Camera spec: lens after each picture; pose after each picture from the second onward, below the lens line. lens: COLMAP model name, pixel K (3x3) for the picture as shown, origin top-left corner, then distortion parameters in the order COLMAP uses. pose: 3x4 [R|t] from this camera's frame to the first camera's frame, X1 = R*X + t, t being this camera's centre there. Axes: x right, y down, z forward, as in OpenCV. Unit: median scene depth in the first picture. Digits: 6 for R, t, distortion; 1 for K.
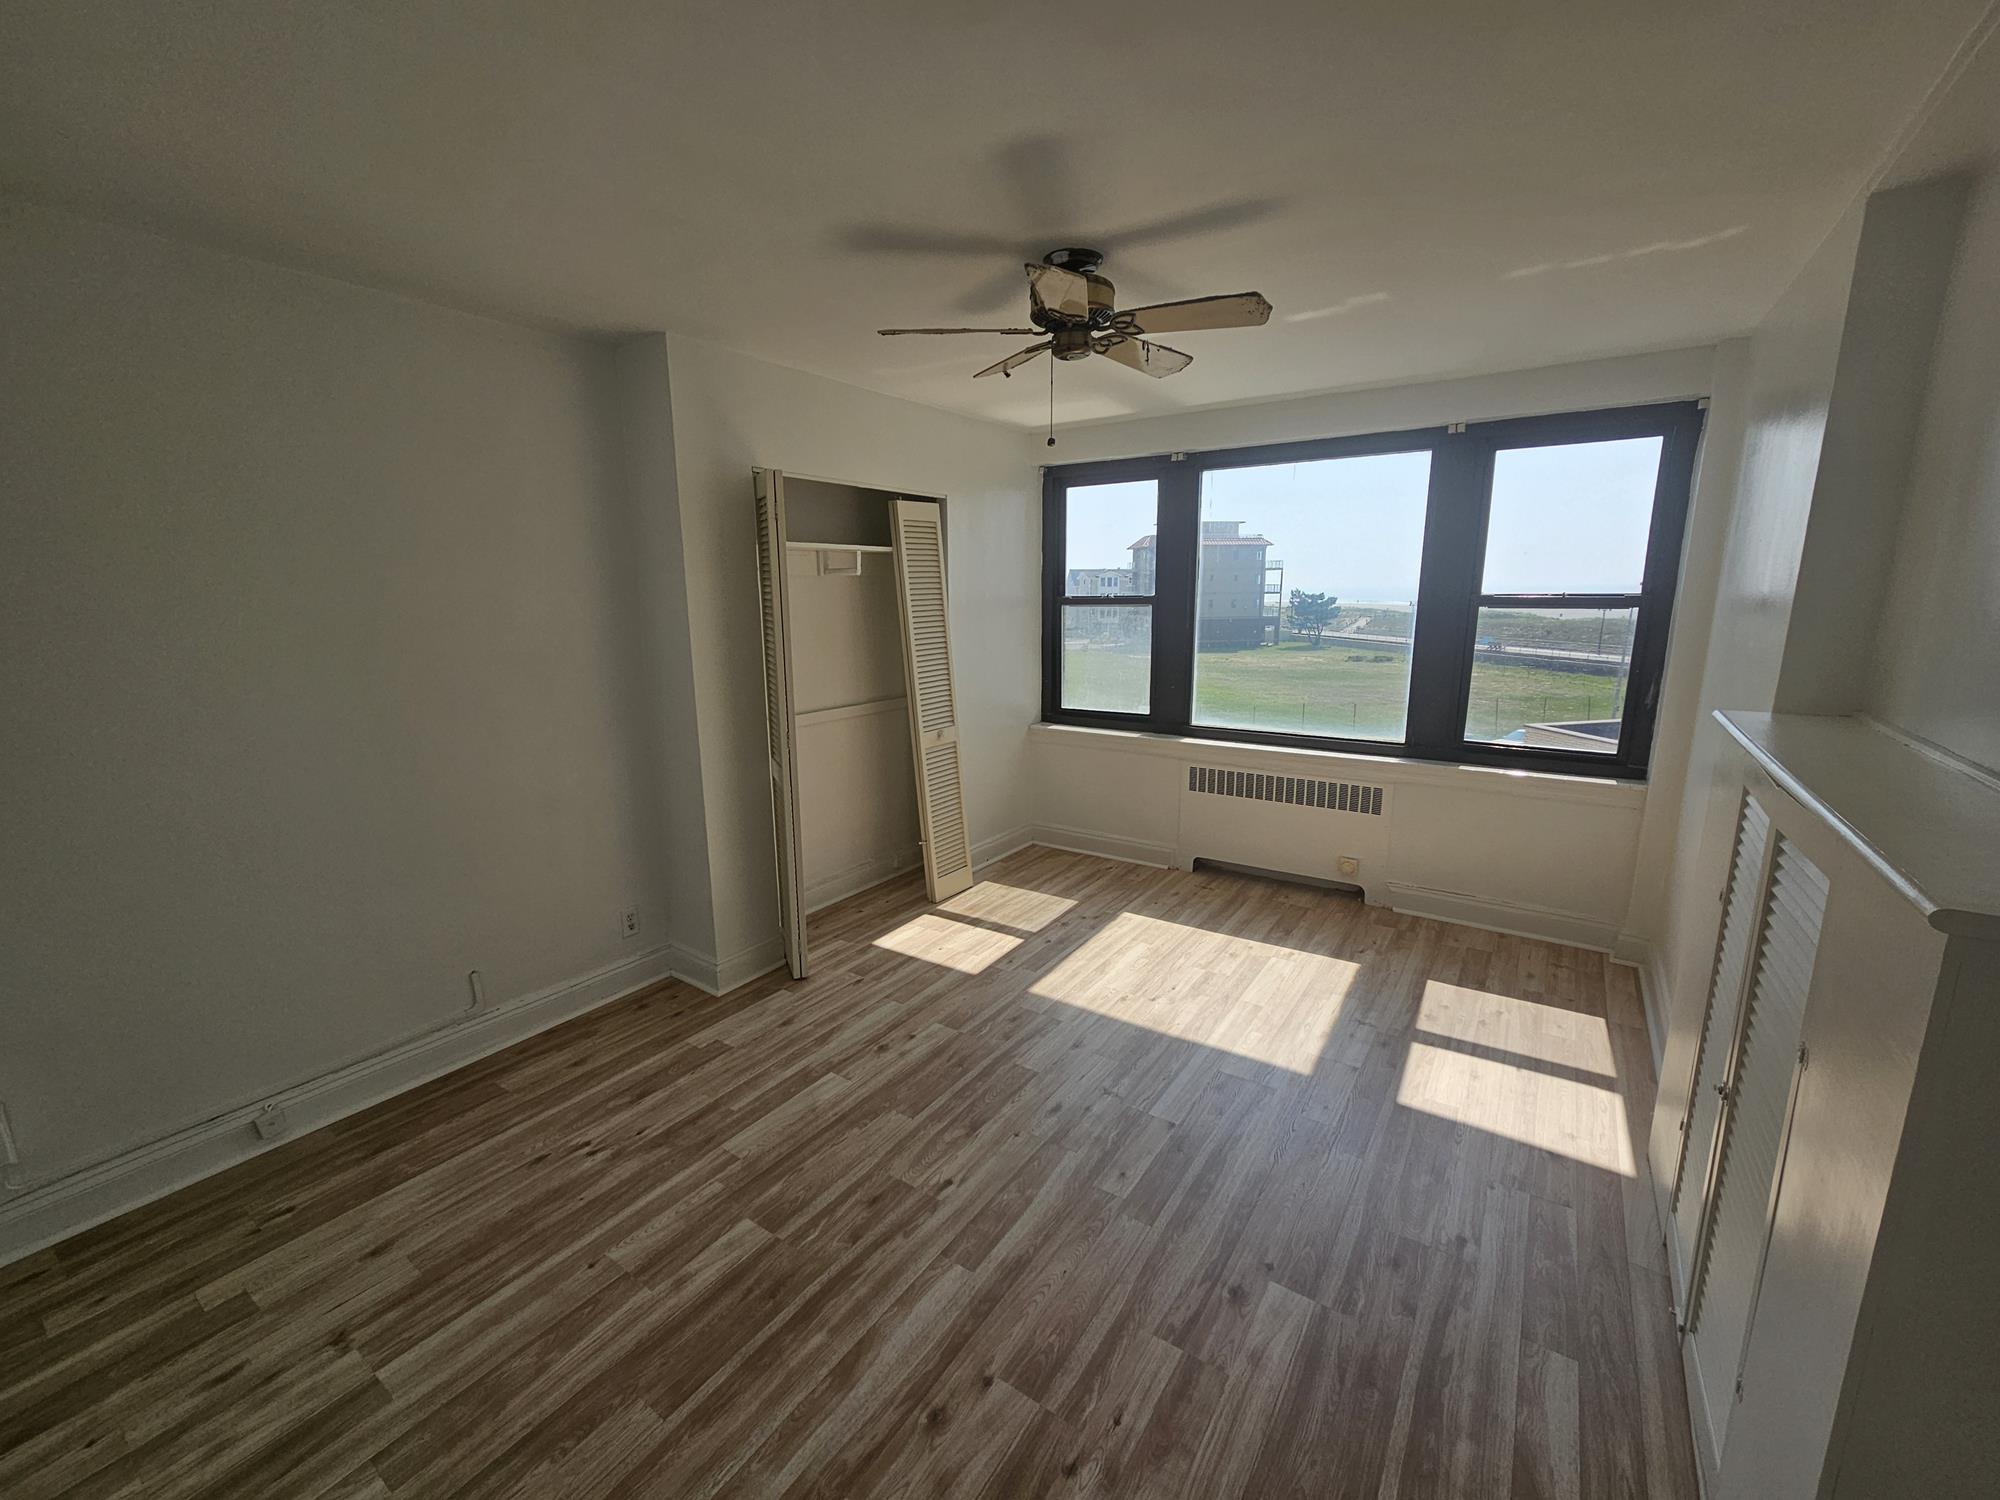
lens RADIAL K [[819.8, 0, 976.8], [0, 819.8, 752.6], [0, 0, 1]] dist [-0.003518, 0.002688]
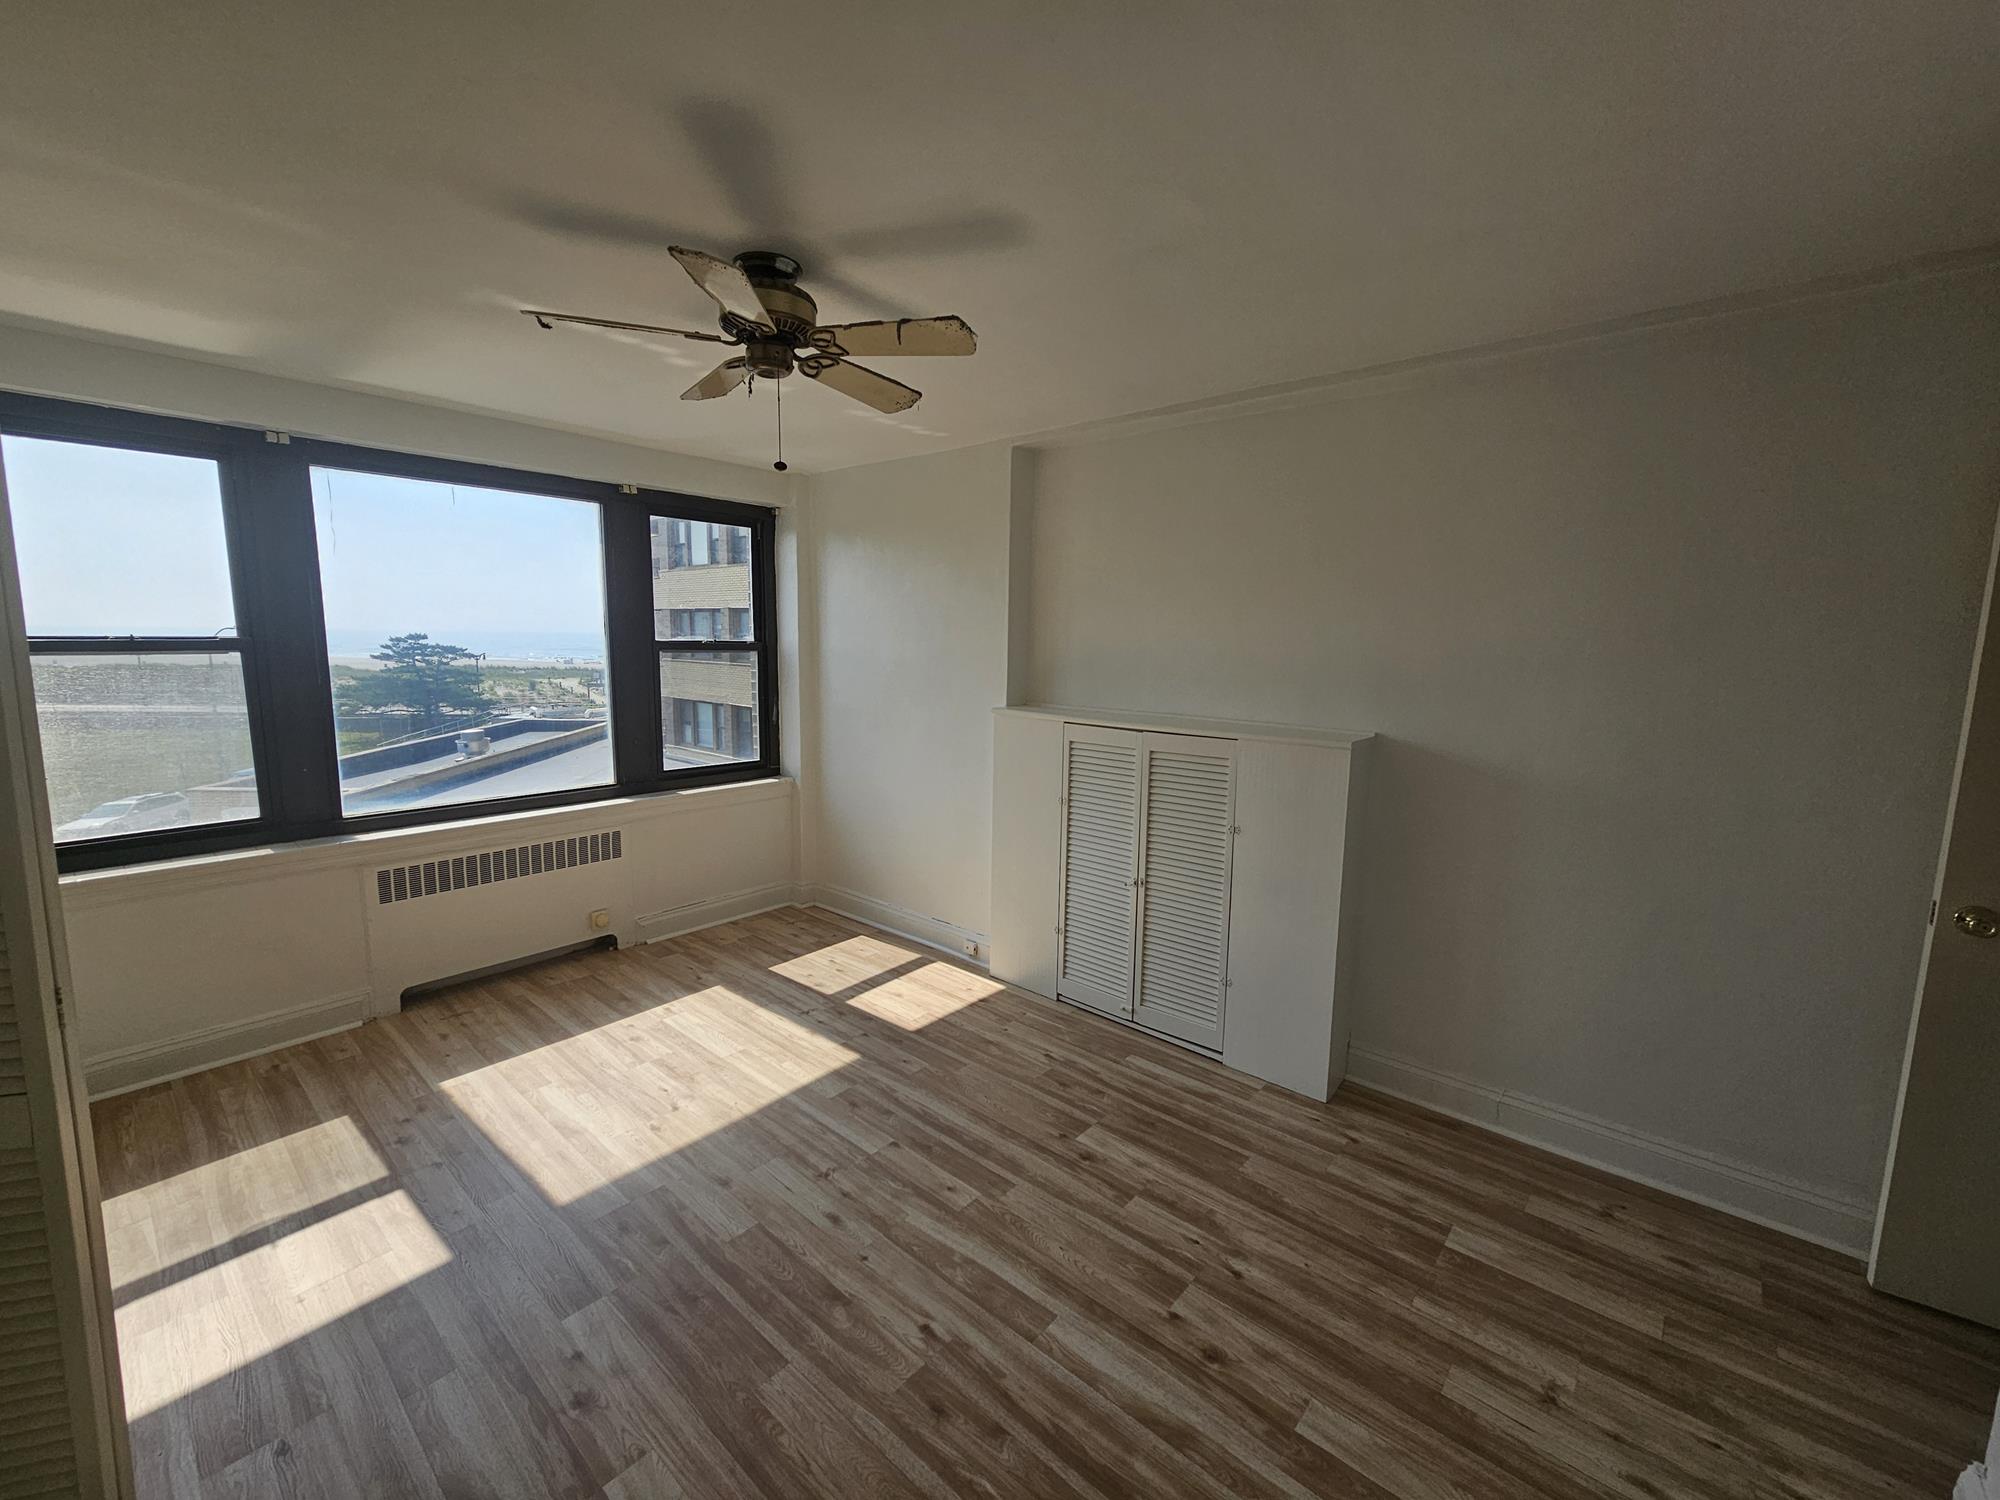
lens RADIAL K [[819.8, 0, 1000.2], [0, 819.8, 748.3], [0, 0, 1]] dist [-0.003518, 0.002688]
pose [[0.101529, -0.123825, 0.987096, -0.508879], [0.180098, 0.978117, 0.104174, -0.087635], [-0.978395, 0.167197, 0.121607, 0.466037]]
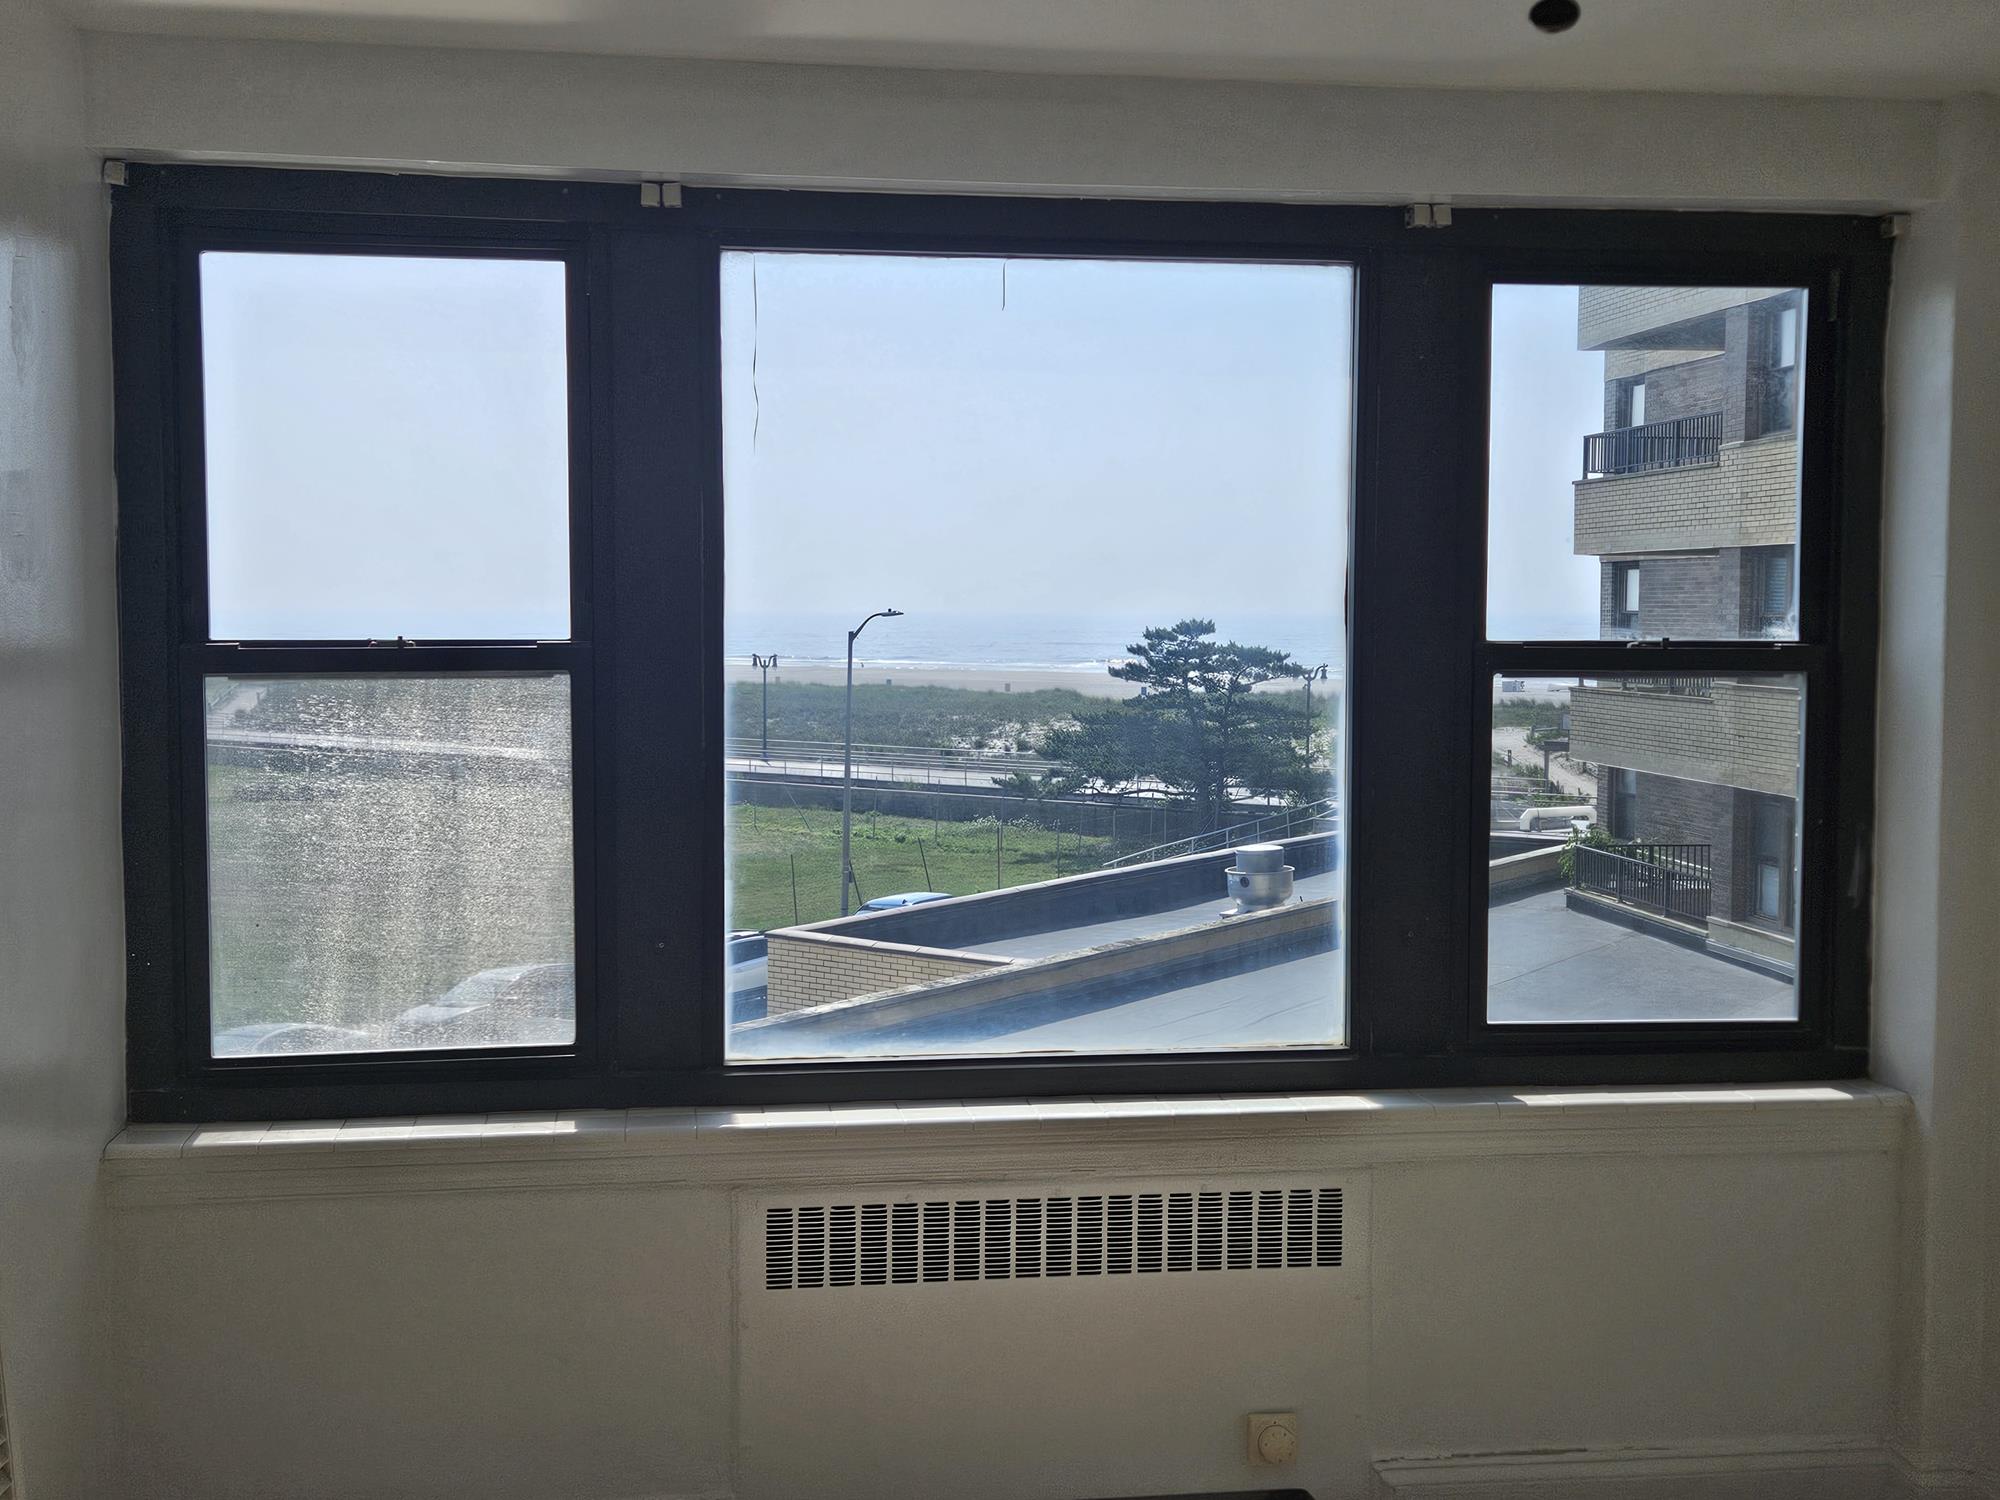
lens RADIAL K [[2241.8, 0, 968.0], [0, 2241.8, 731.2], [0, 0, 1]] dist [0.069348, 0.000000]
pose [[0.733412, -0.026833, 0.679255, -0.310653], [0.124762, 0.987561, -0.095696, -0.088334], [-0.668238, 0.154929, 0.727637, 0.436757]]
